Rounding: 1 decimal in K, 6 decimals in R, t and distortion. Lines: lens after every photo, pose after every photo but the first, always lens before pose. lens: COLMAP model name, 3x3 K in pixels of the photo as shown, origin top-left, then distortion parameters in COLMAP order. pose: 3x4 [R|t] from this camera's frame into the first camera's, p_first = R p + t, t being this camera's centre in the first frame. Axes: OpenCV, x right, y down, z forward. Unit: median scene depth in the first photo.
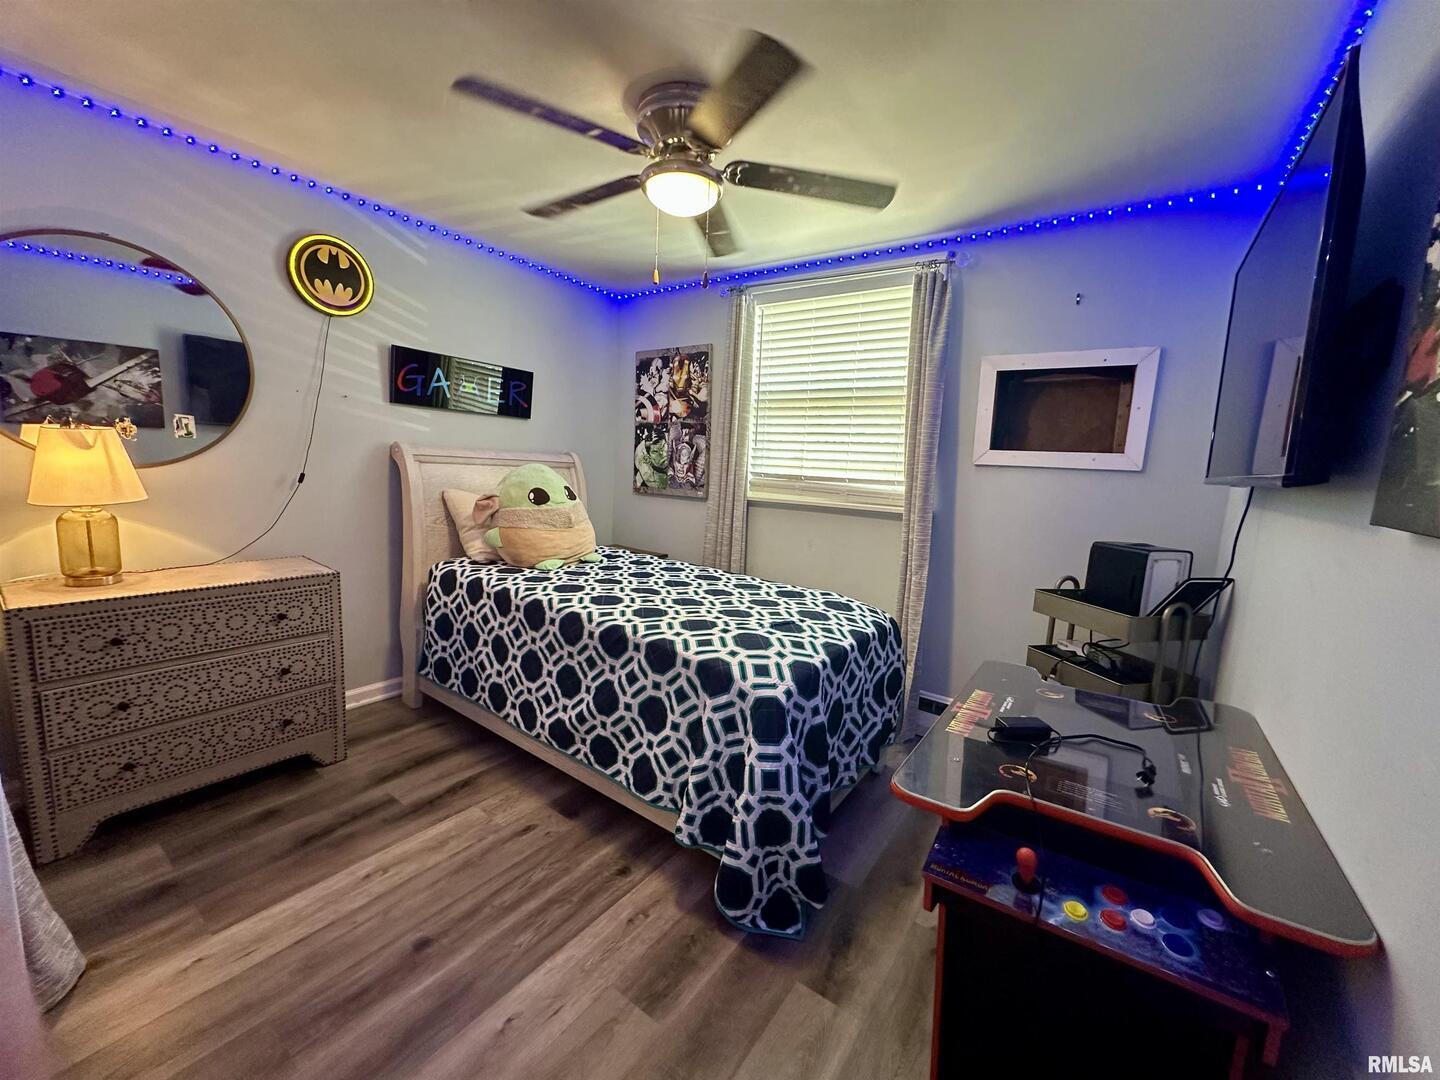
lens RADIAL K [[578.3, 0, 719.5], [0, 578.3, 536.6], [0, 0, 1]] dist [-0.007595, 0.001608]
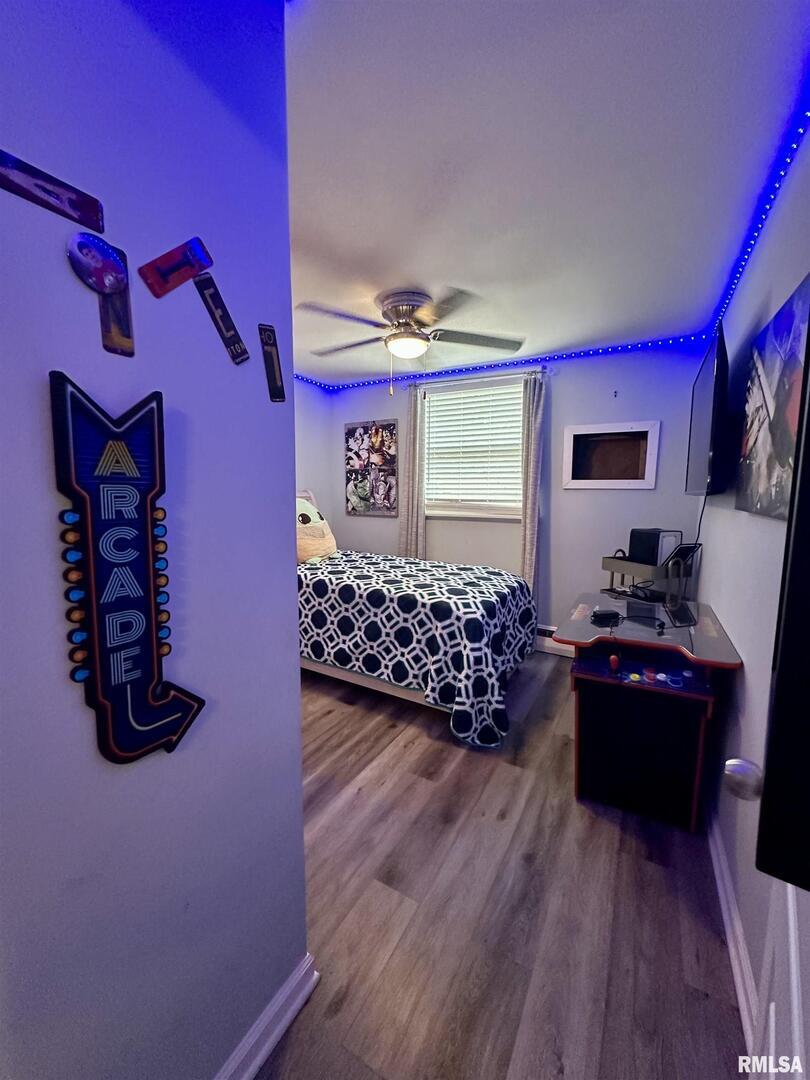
lens RADIAL K [[433.7, 0, 405.8], [0, 433.7, 539.5], [0, 0, 1]] dist [-0.007595, 0.001608]
pose [[0.993881, -0.050318, 0.098328, -0.212064], [0.051747, 0.998588, -0.012040, 0.023947], [-0.097583, 0.017054, 0.995081, -0.314164]]
